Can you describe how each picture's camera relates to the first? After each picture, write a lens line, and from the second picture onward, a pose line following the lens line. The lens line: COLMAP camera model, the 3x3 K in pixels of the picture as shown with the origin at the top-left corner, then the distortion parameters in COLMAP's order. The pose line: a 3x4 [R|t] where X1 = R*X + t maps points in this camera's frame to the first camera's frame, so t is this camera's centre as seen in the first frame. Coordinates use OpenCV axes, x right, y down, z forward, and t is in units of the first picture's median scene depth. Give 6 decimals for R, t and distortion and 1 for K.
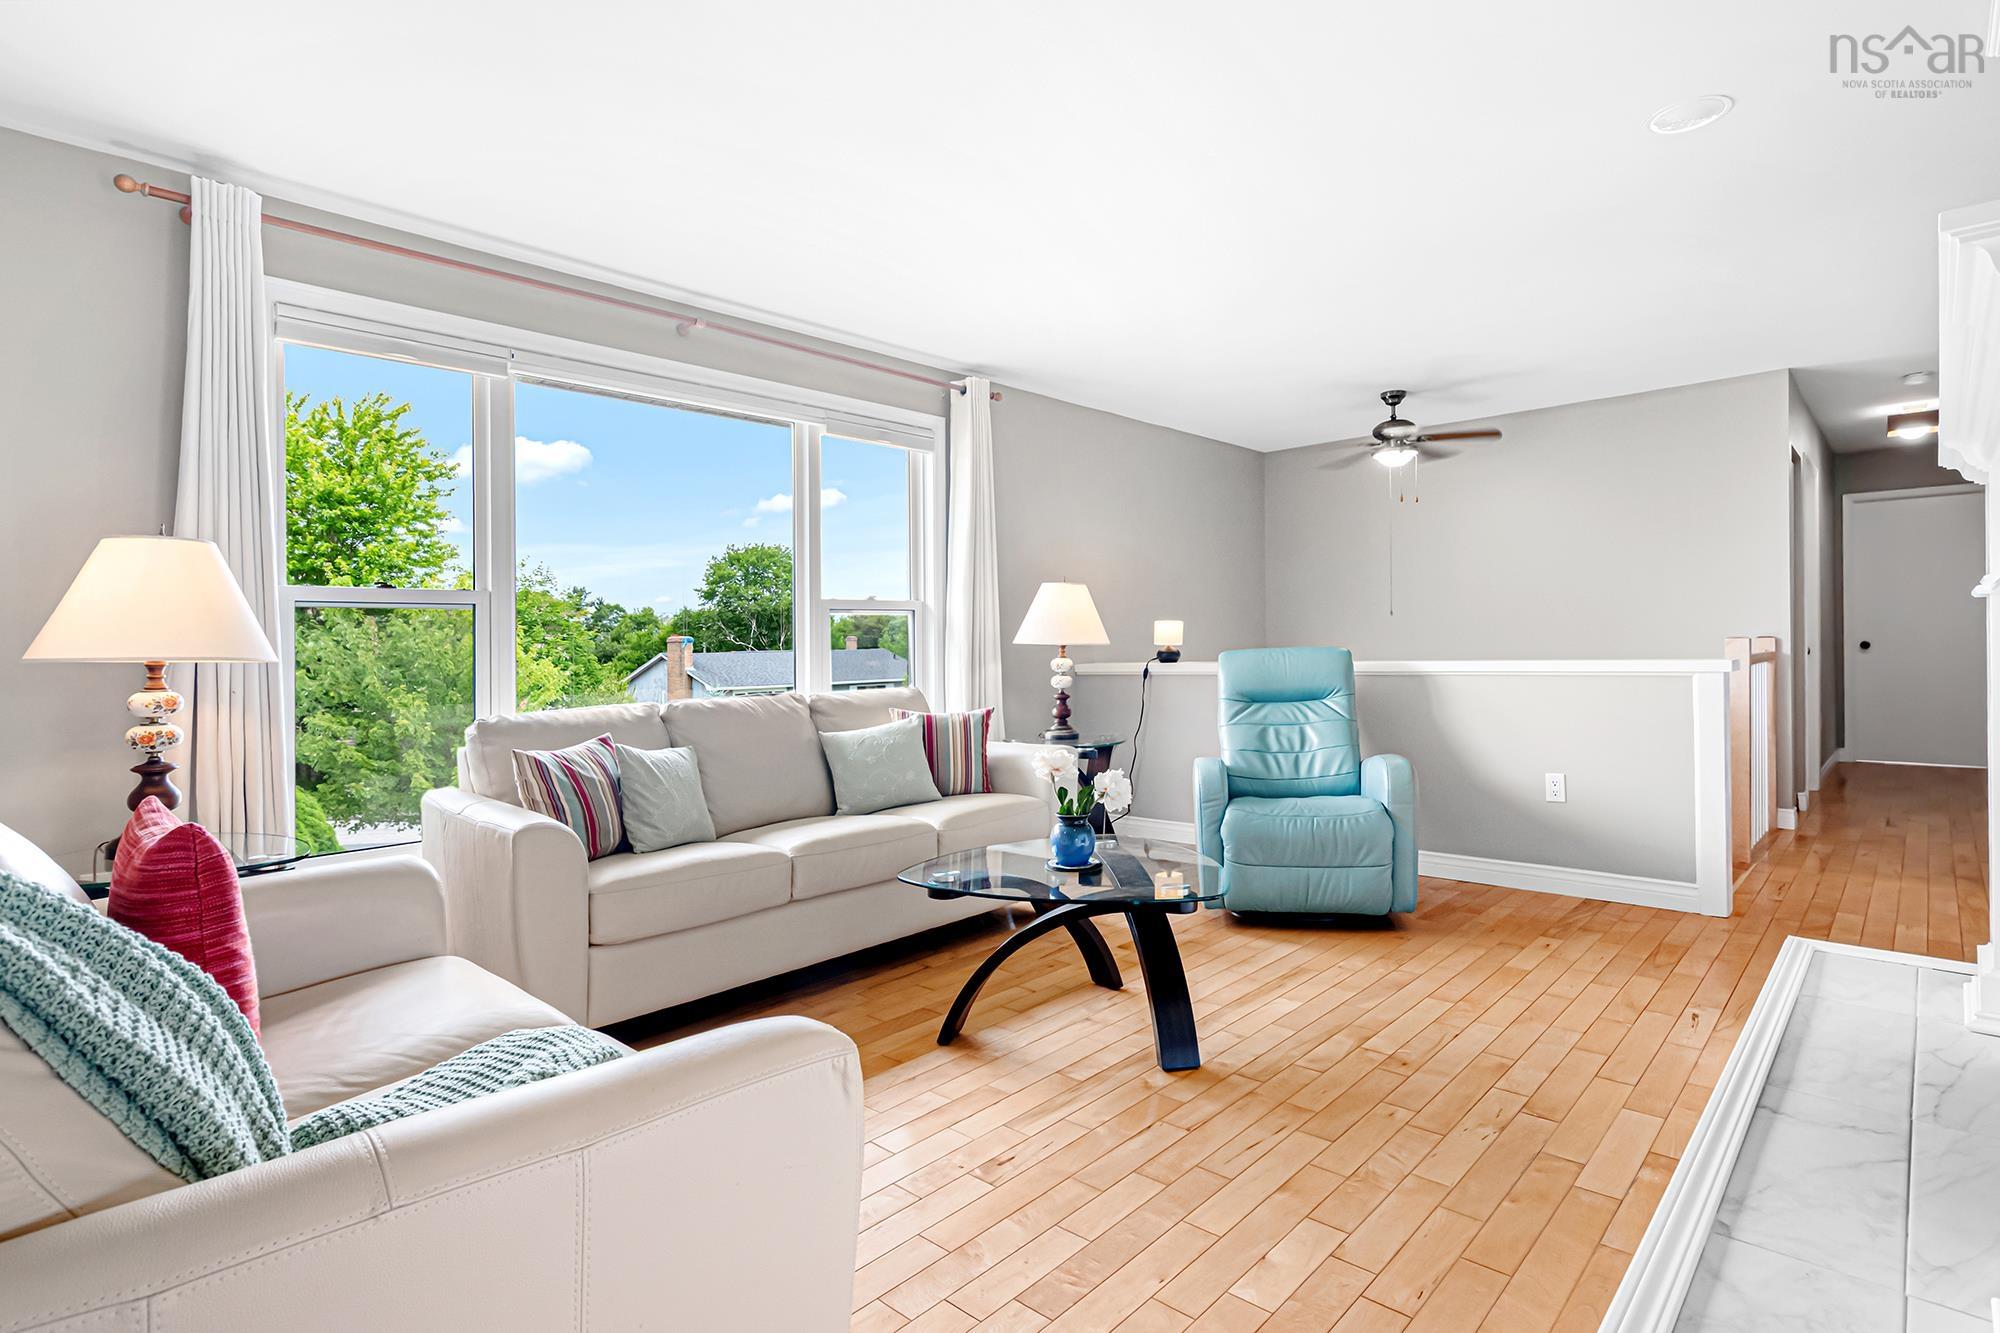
lens RADIAL K [[990.1, 0, 993.7], [0, 990.1, 656.9], [0, 0, 1]] dist [-0.006138, -0.000512]
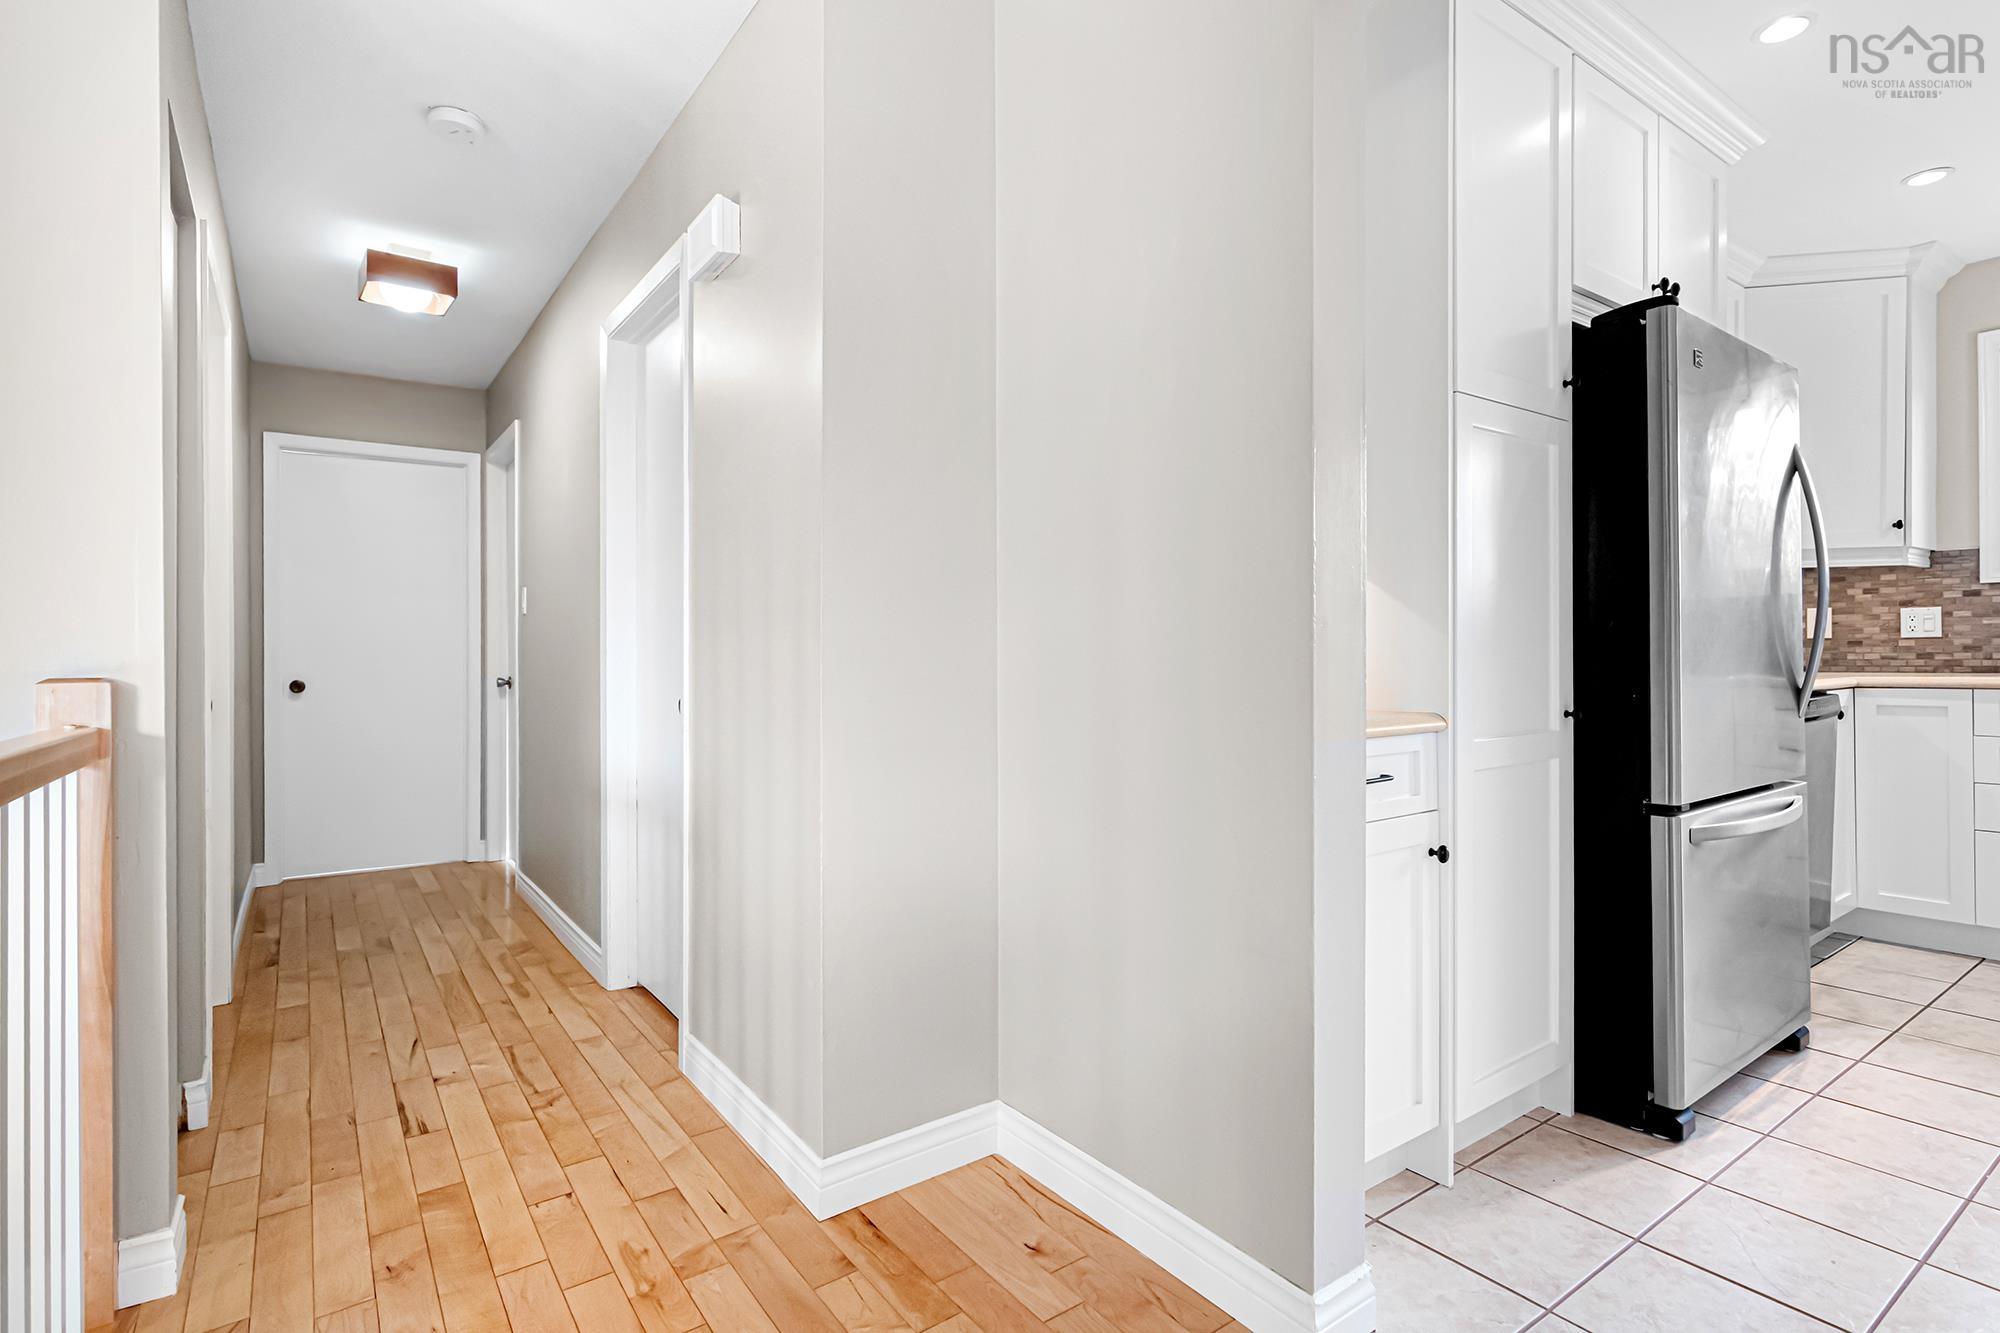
lens RADIAL K [[990.1, 0, 993.7], [0, 990.1, 656.9], [0, 0, 1]] dist [-0.006138, -0.000512]
pose [[0.196341, 0.021869, 0.980292, 0.645387], [0.012385, 0.999616, -0.024780, -0.016610], [-0.980457, 0.017006, 0.195995, 0.796176]]
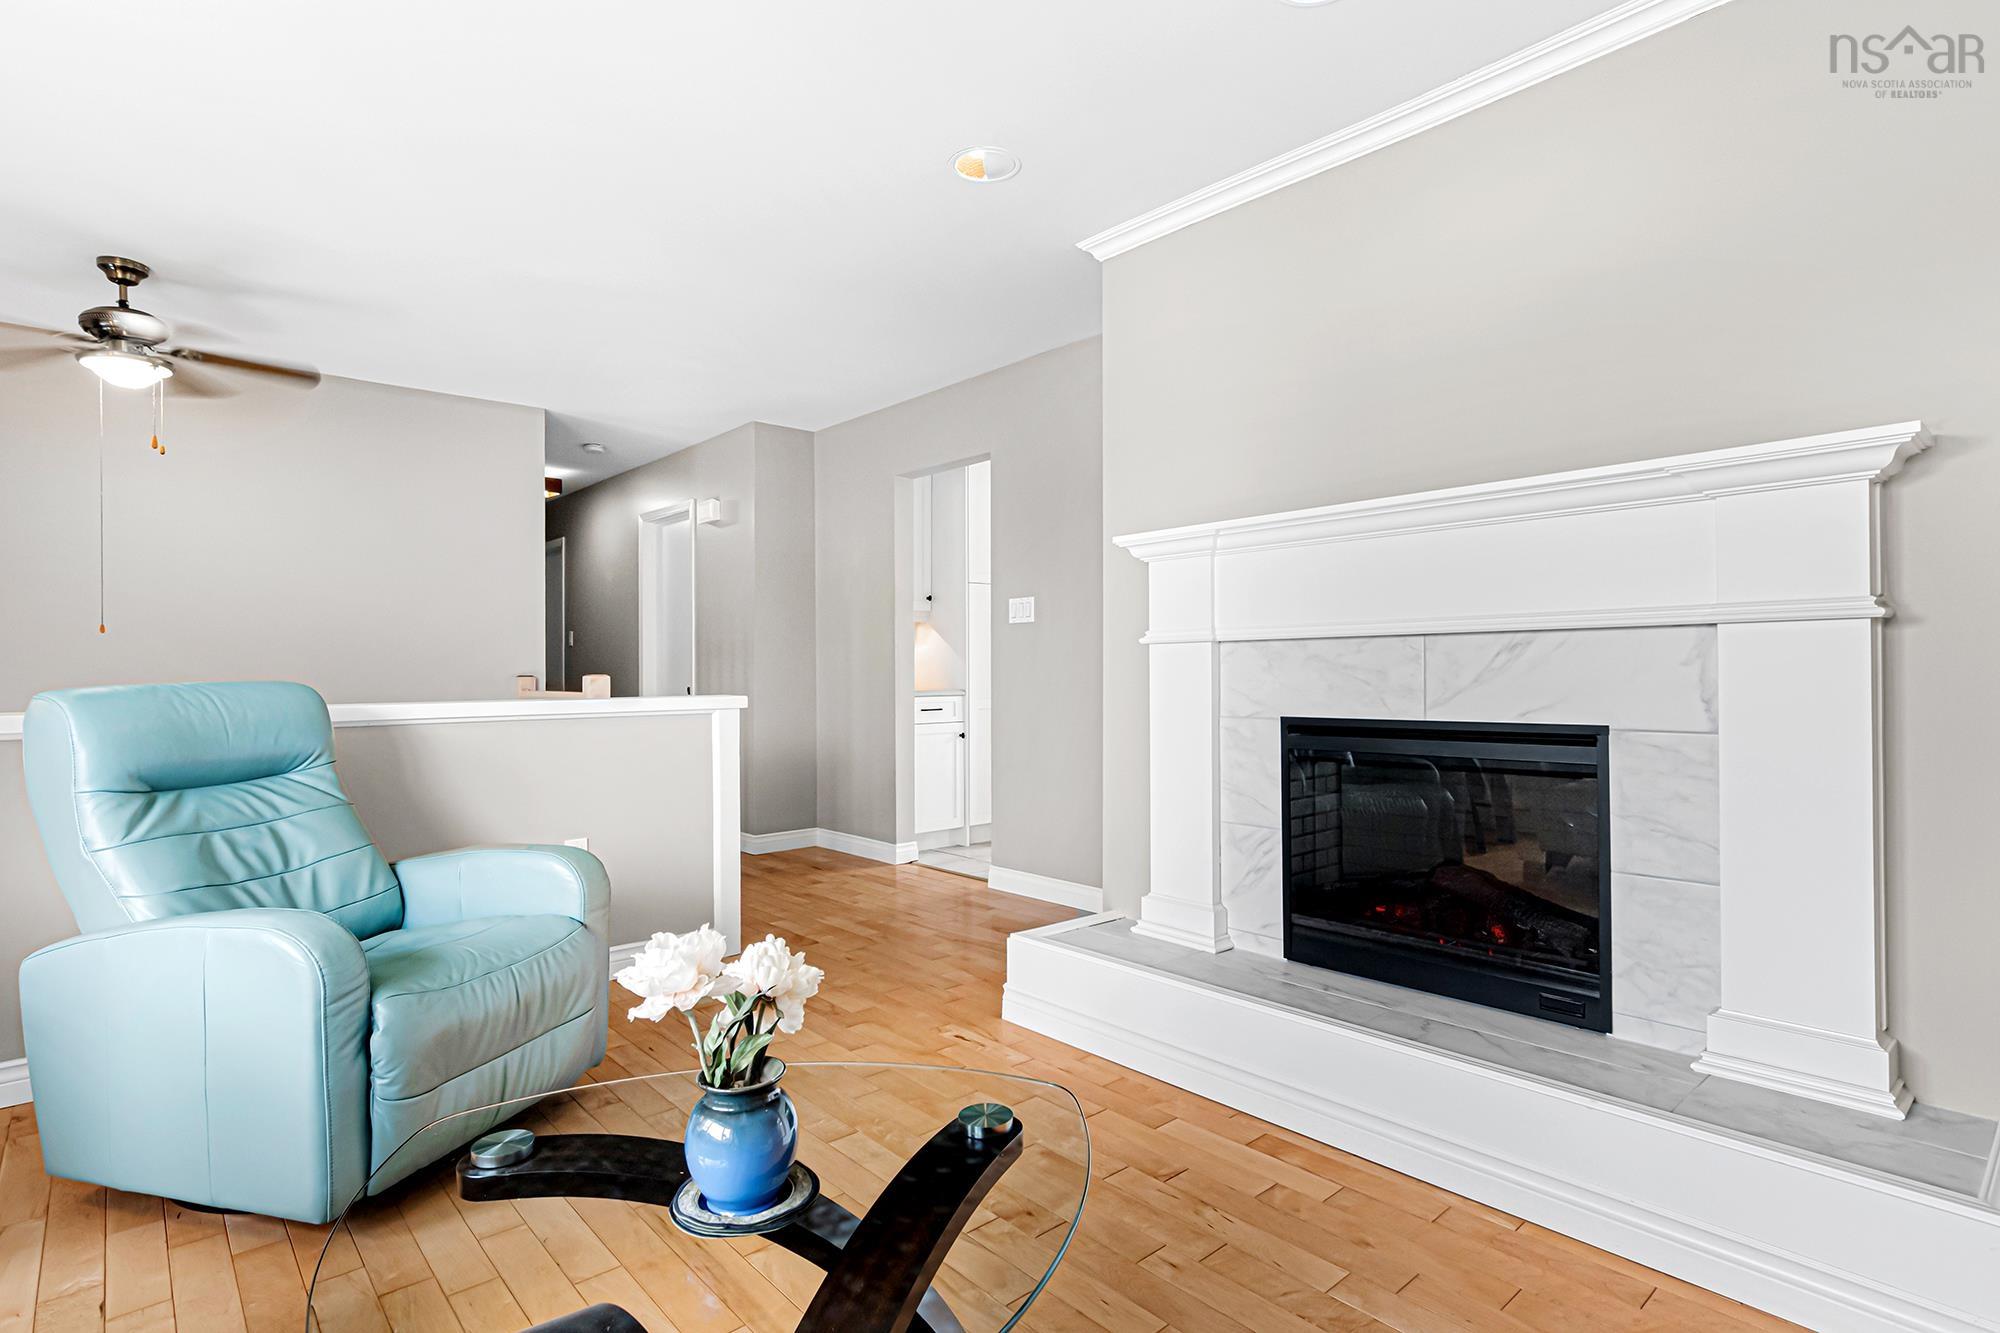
lens RADIAL K [[1019.3, 0, 1000.0], [0, 1019.3, 666.5], [0, 0, 1]] dist [0.013853, 0.000134]
pose [[0.083474, 0.020246, 0.996304, -0.221284], [0.012740, 0.999690, -0.021382, -0.000945], [-0.996428, 0.014478, 0.083190, 0.531849]]
